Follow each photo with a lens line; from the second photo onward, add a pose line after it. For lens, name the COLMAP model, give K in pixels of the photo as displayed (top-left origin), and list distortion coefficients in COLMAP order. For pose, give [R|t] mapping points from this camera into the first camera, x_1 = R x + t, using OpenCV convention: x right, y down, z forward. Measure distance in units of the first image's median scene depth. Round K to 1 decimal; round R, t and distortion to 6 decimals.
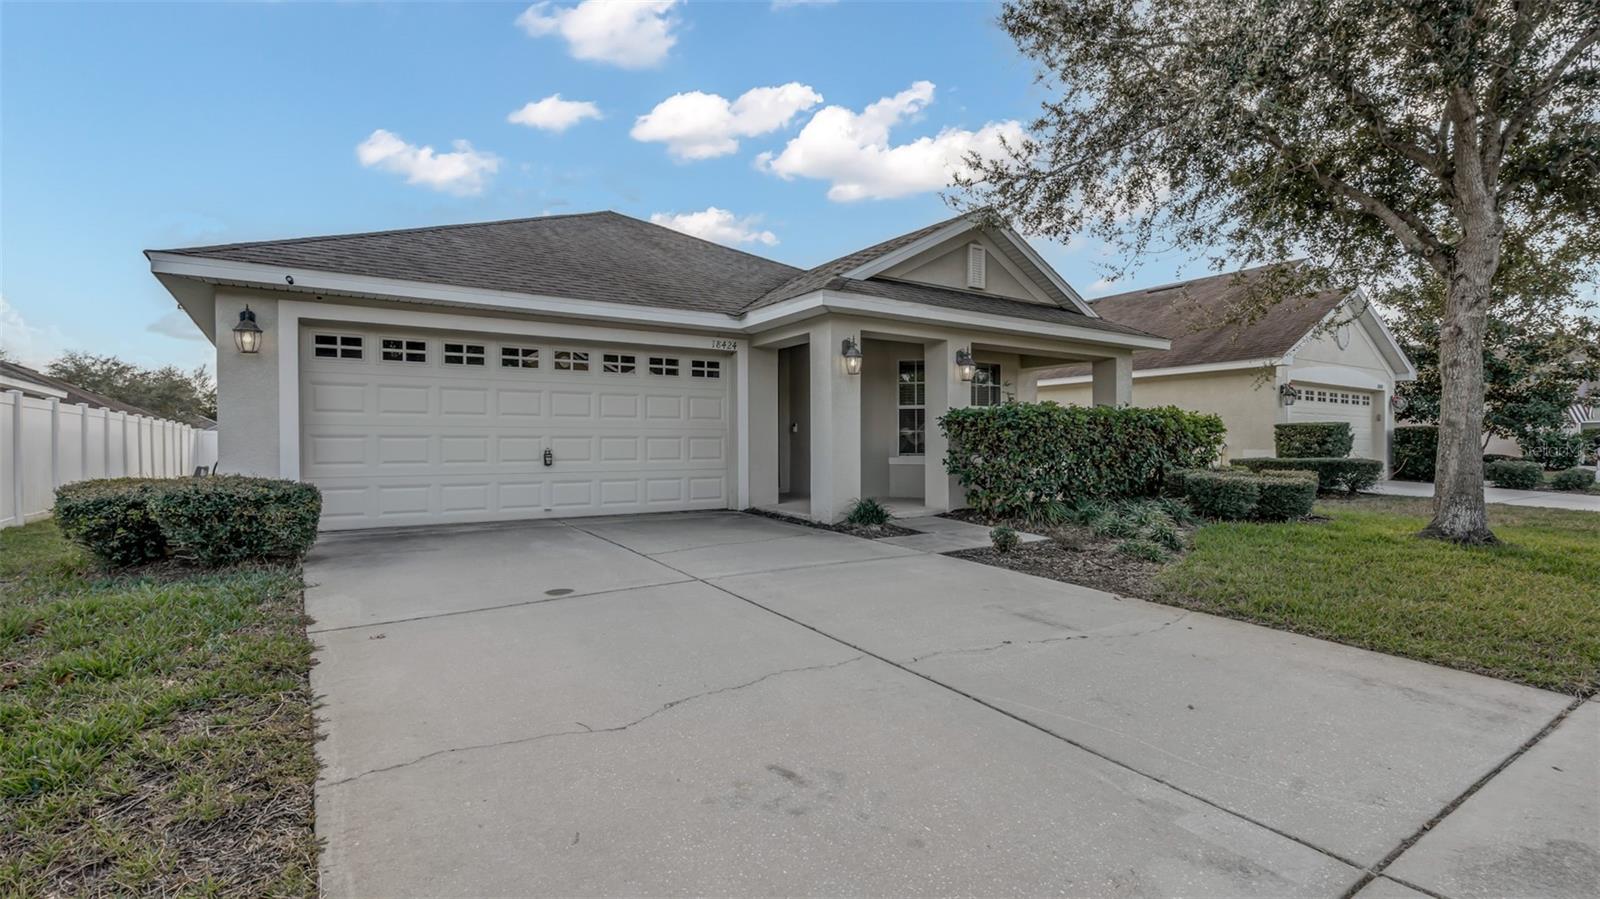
lens RADIAL K [[757.9, 0, 807.2], [0, 757.9, 449.3], [0, 0, 1]] dist [-0.007082, 0.000997]
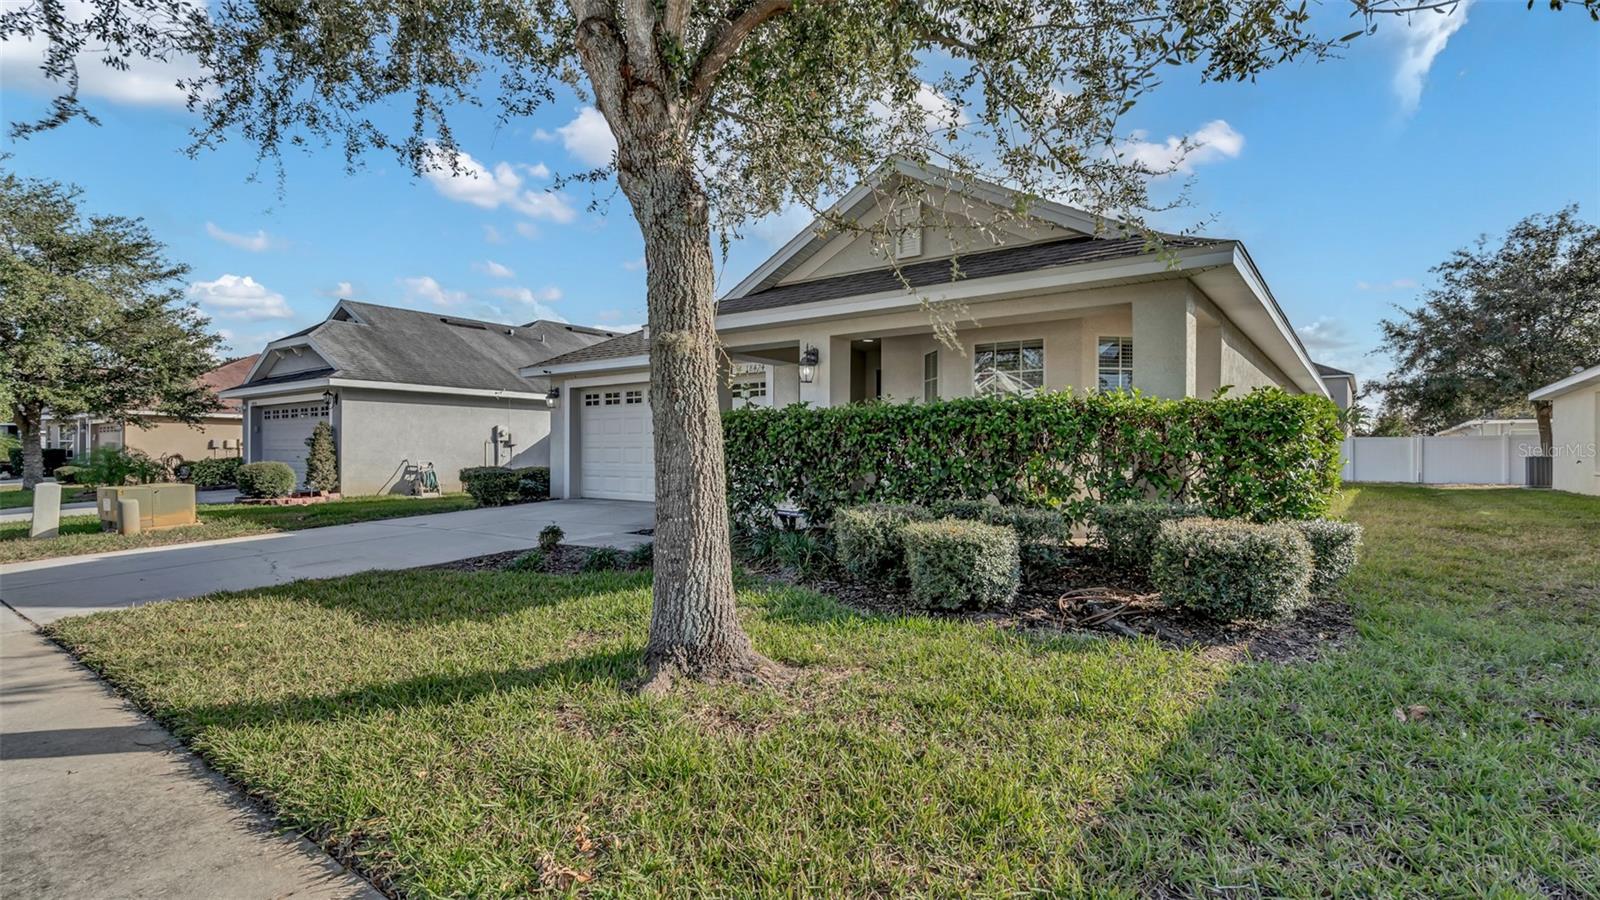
lens RADIAL K [[757.9, 0, 807.2], [0, 757.9, 449.8], [0, 0, 1]] dist [-0.007082, 0.000997]
pose [[0.327138, -0.002806, -0.944972, 1.138268], [-0.009021, 0.999941, -0.006092, -0.005742], [0.944933, 0.010517, 0.327094, 0.773585]]
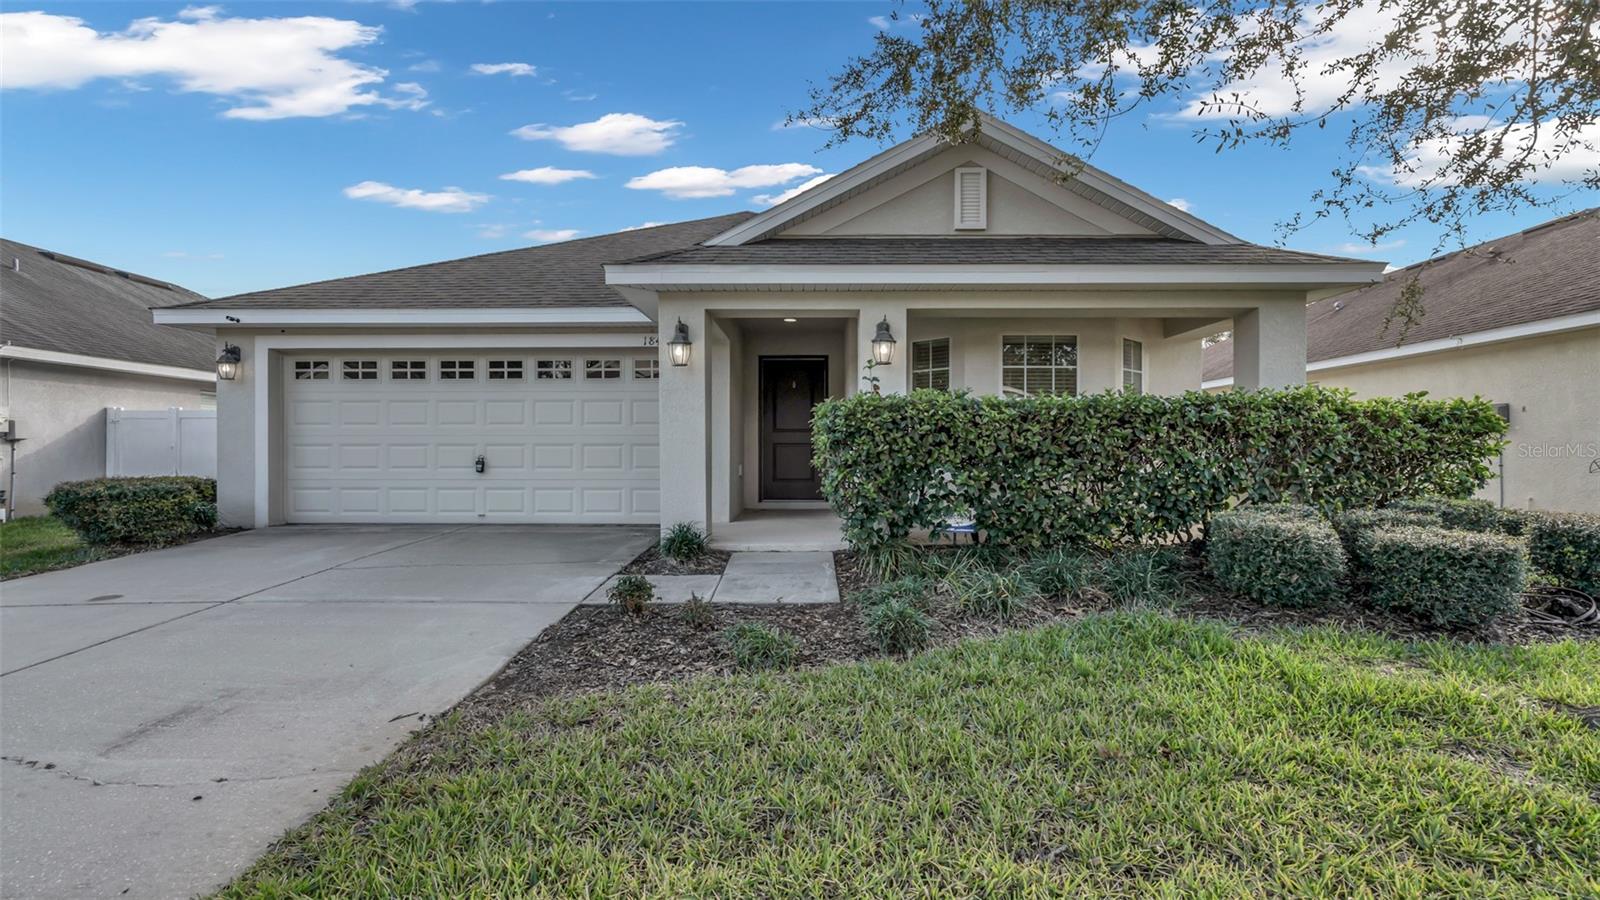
lens RADIAL K [[757.9, 0, 807.2], [0, 757.9, 449.8], [0, 0, 1]] dist [-0.007082, 0.000997]
pose [[0.815454, -0.001482, -0.578820, 0.617388], [-0.003889, 0.999960, -0.008038, -0.002692], [0.578809, 0.008806, 0.815416, 0.414804]]
